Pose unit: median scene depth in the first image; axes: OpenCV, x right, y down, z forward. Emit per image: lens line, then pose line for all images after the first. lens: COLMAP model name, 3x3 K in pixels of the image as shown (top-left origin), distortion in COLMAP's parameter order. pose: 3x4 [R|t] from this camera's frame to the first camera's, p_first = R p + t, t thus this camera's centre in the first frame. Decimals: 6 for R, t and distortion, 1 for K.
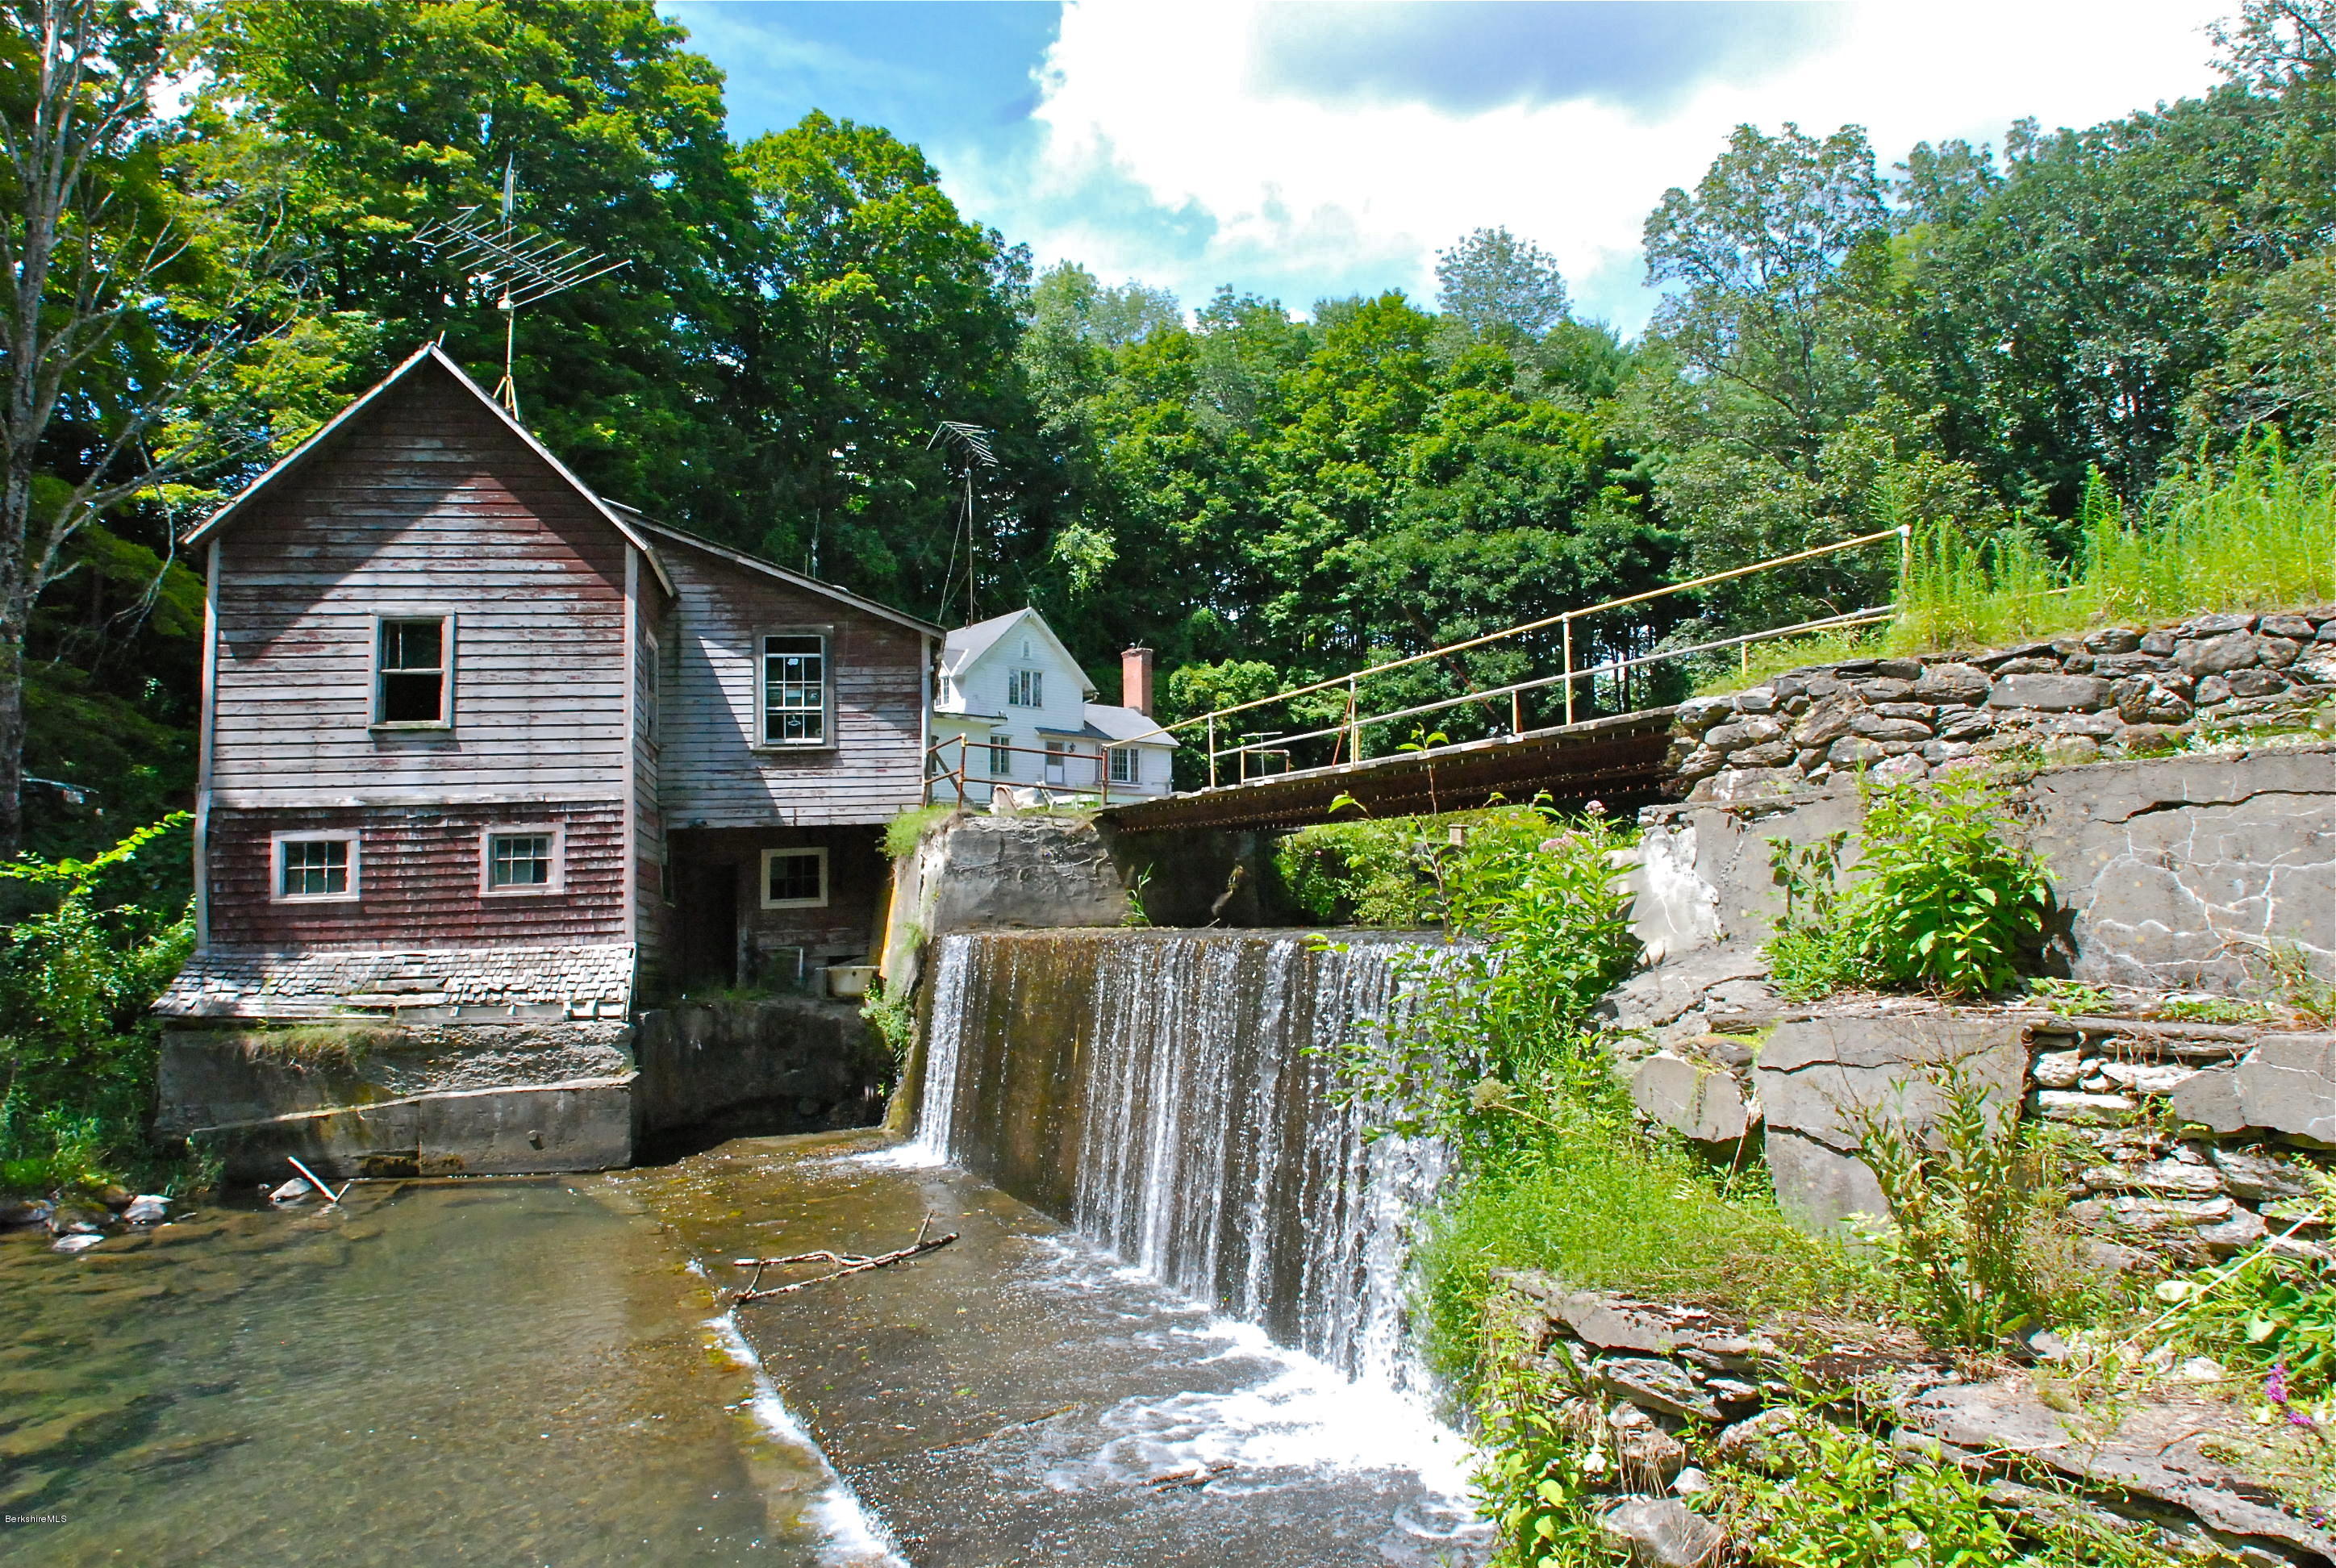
lens RADIAL K [[1422.0, 0, 1168.0], [0, 1422.0, 784.0], [0, 0, 1]] dist [-0.071120, 0.038441]
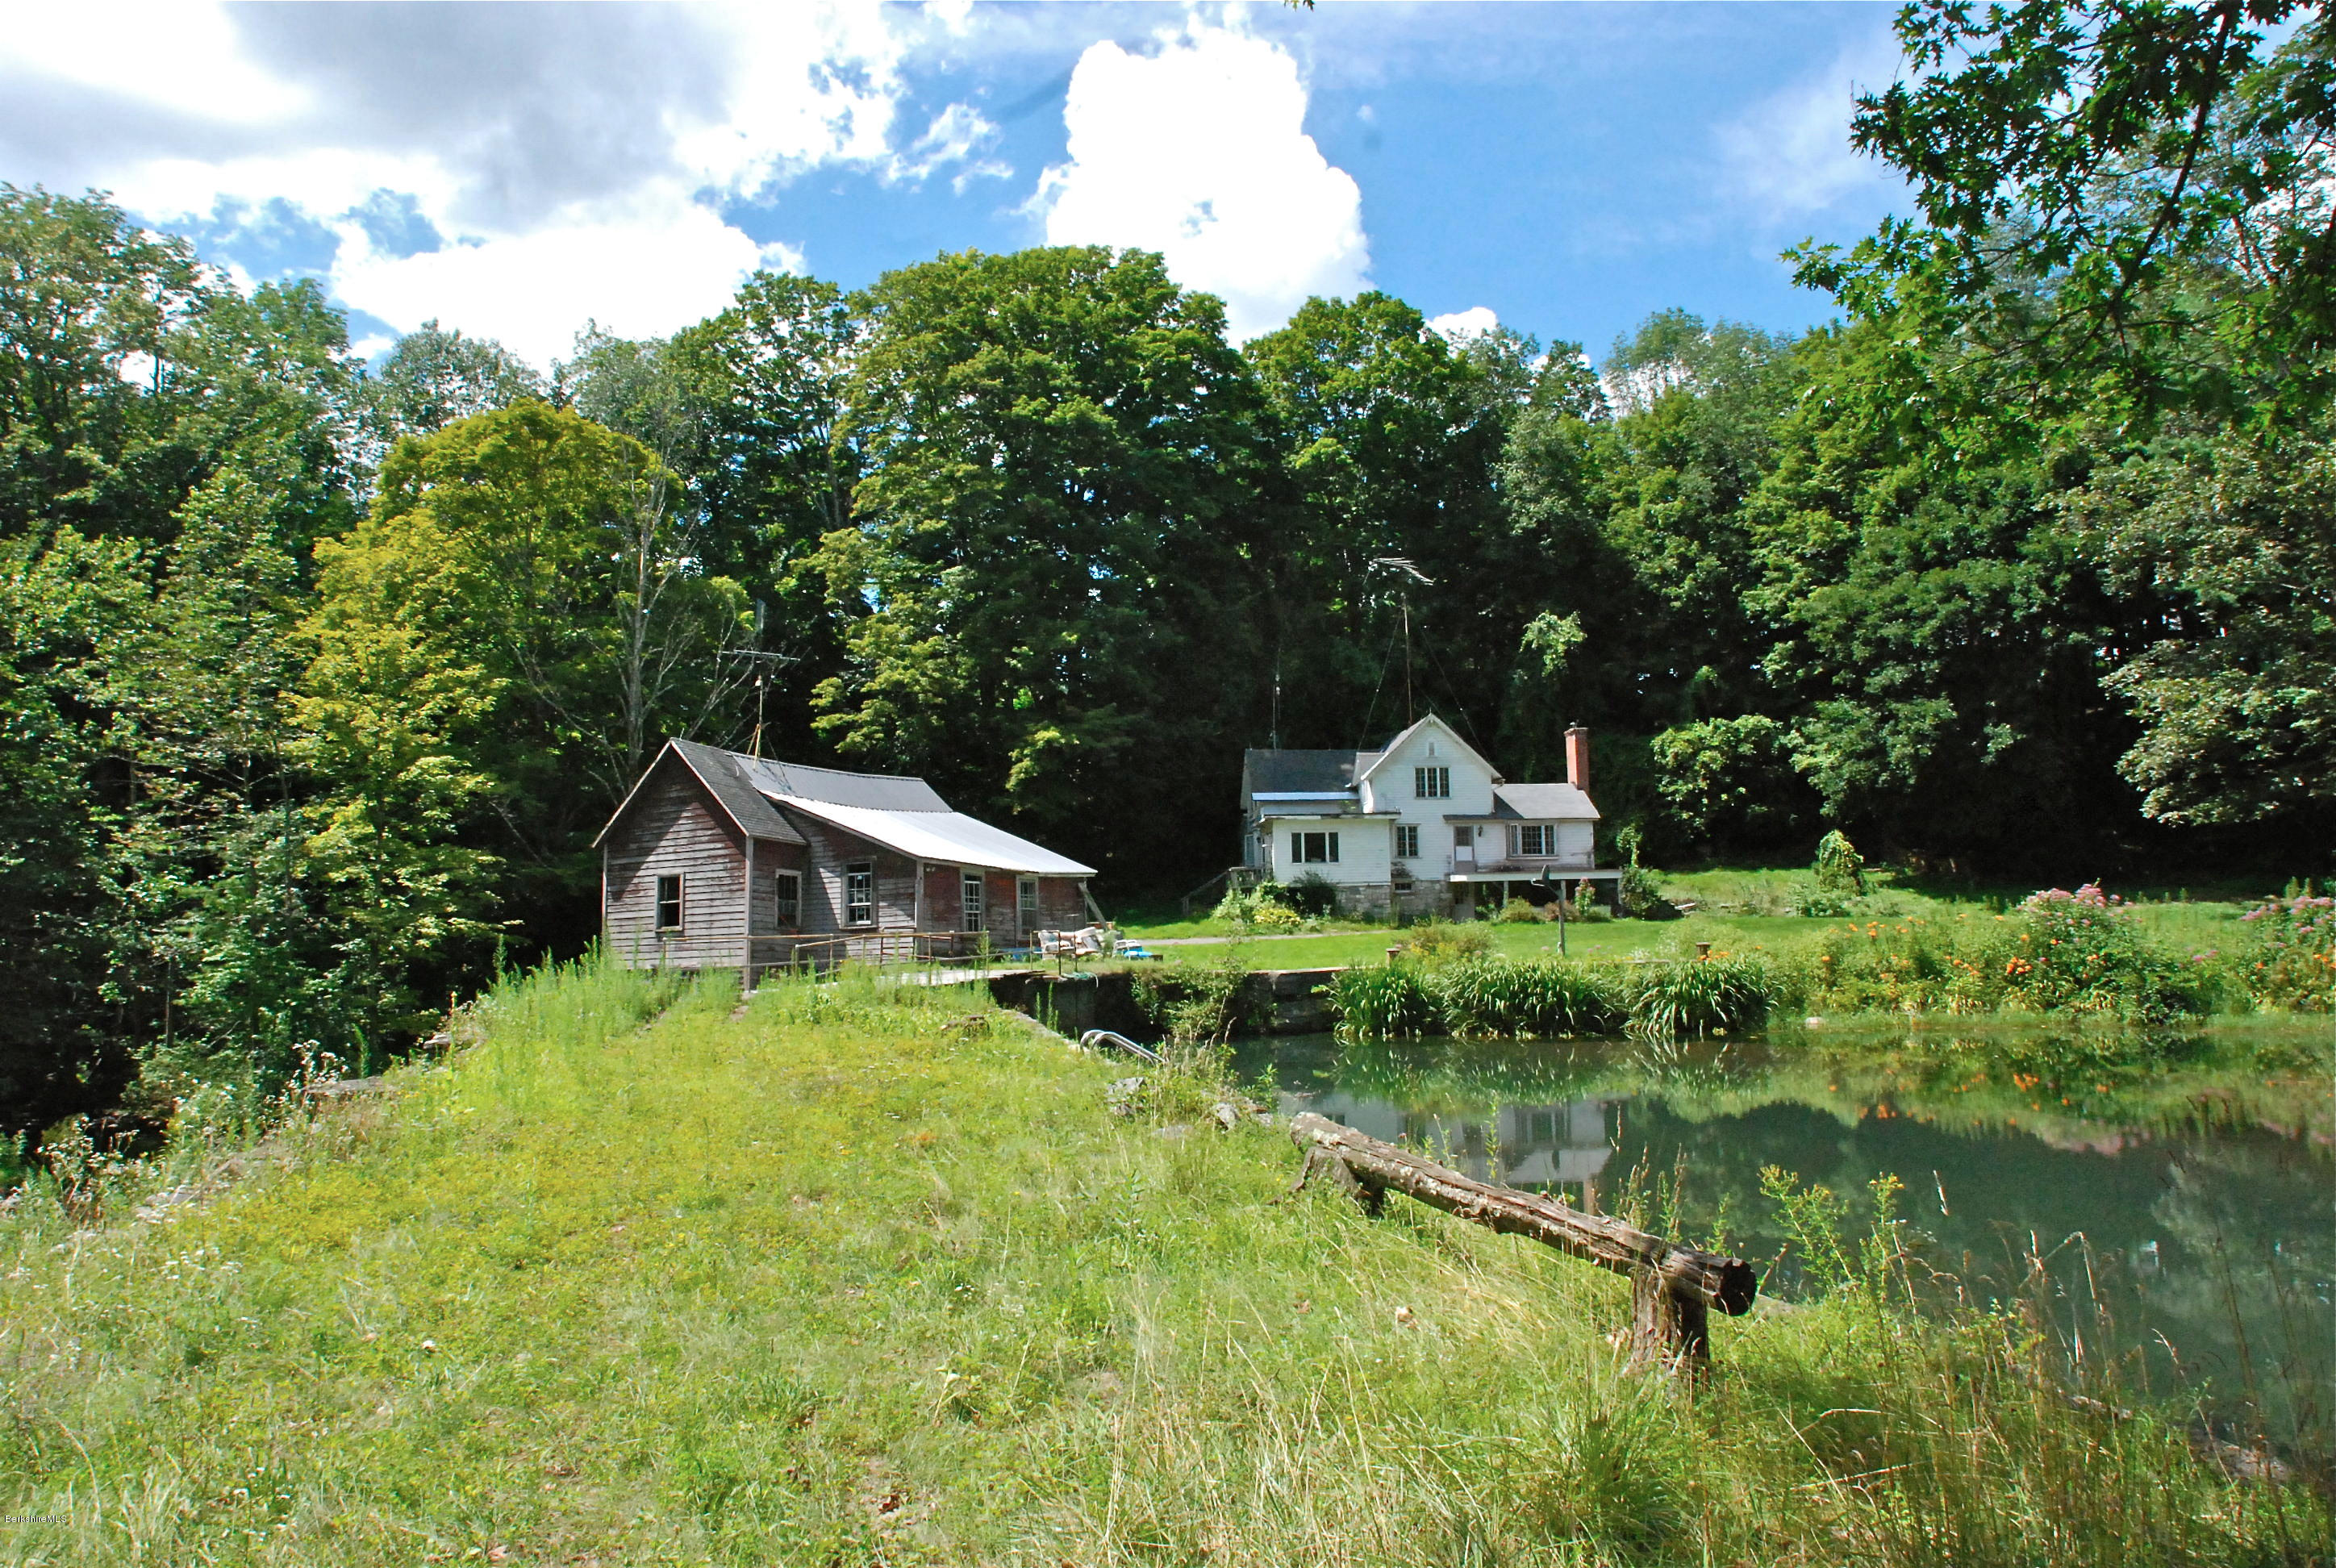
lens RADIAL K [[1440.4, 0, 1175.1], [0, 1440.4, 781.0], [0, 0, 1]] dist [-0.076872, 0.043508]
pose [[0.792877, -0.065098, -0.605894, 1.330262], [0.064320, 0.997664, -0.023021, -0.162570], [0.605977, -0.020718, 0.795212, -0.216413]]
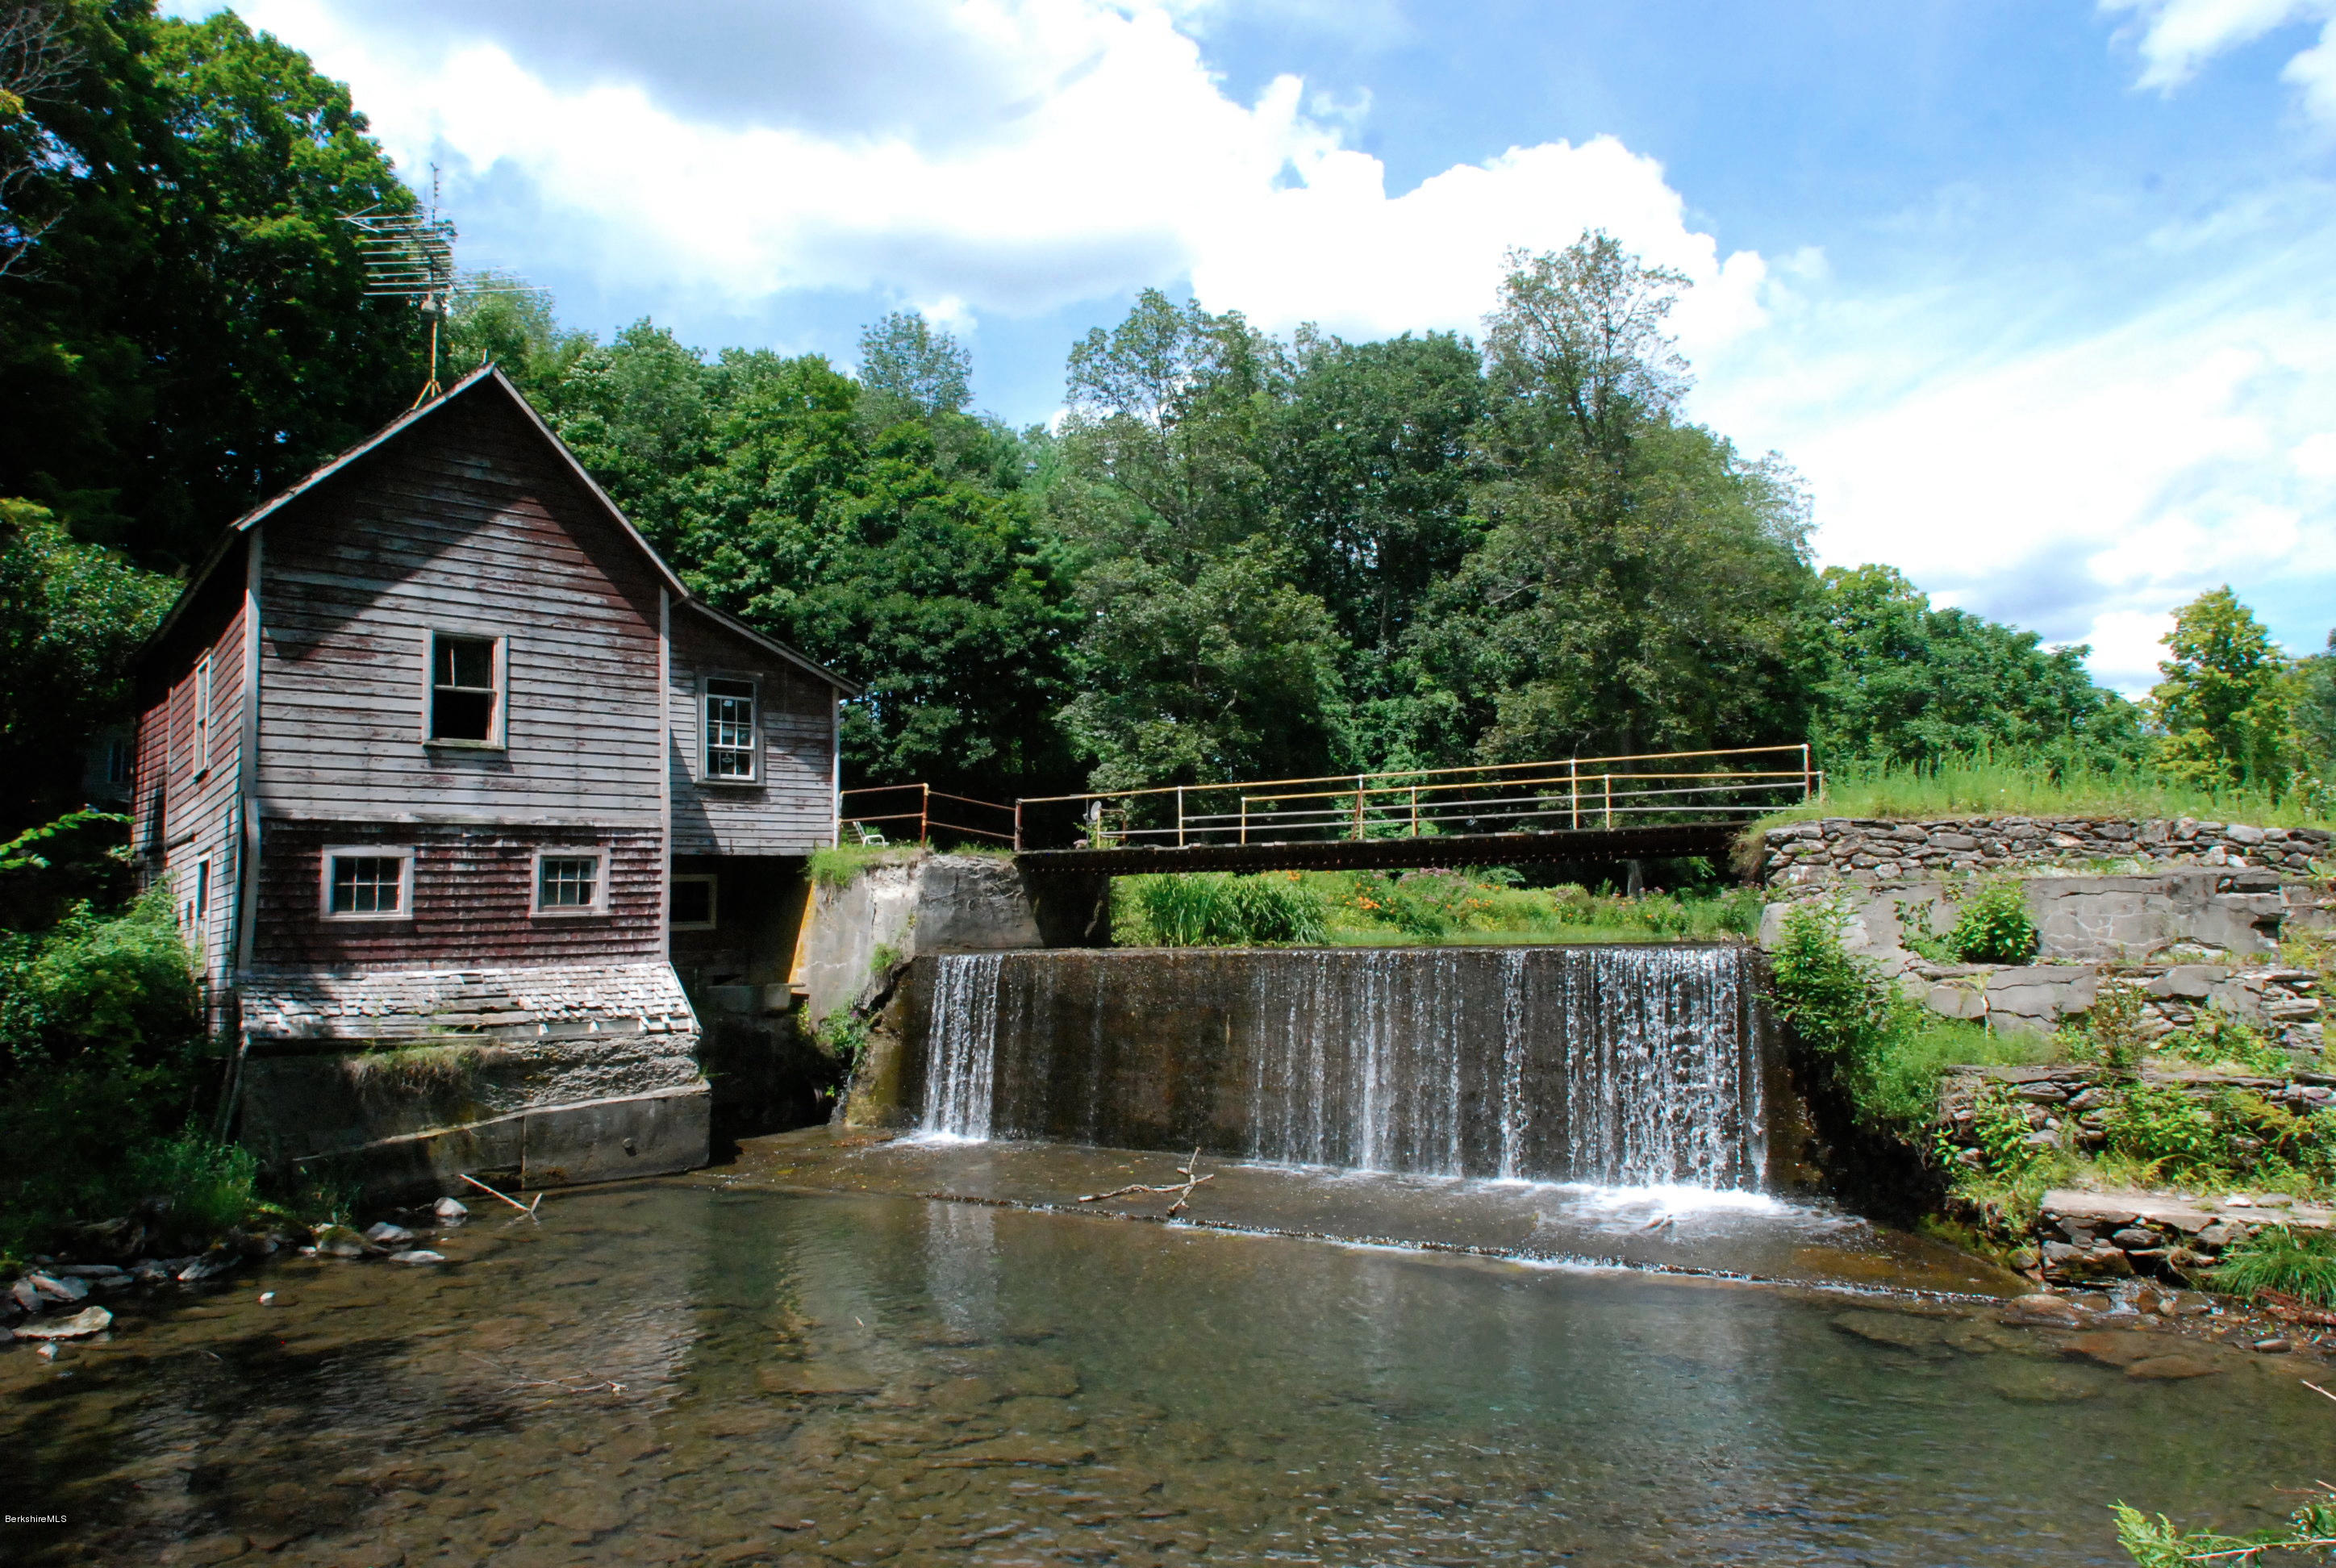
lens RADIAL K [[1422.0, 0, 1168.0], [0, 1422.0, 784.0], [0, 0, 1]] dist [-0.071120, 0.038441]
pose [[0.843637, 0.064063, 0.533078, -0.643608], [-0.051682, 0.997935, -0.038137, -0.001141], [-0.534421, 0.004623, 0.845206, -0.110859]]
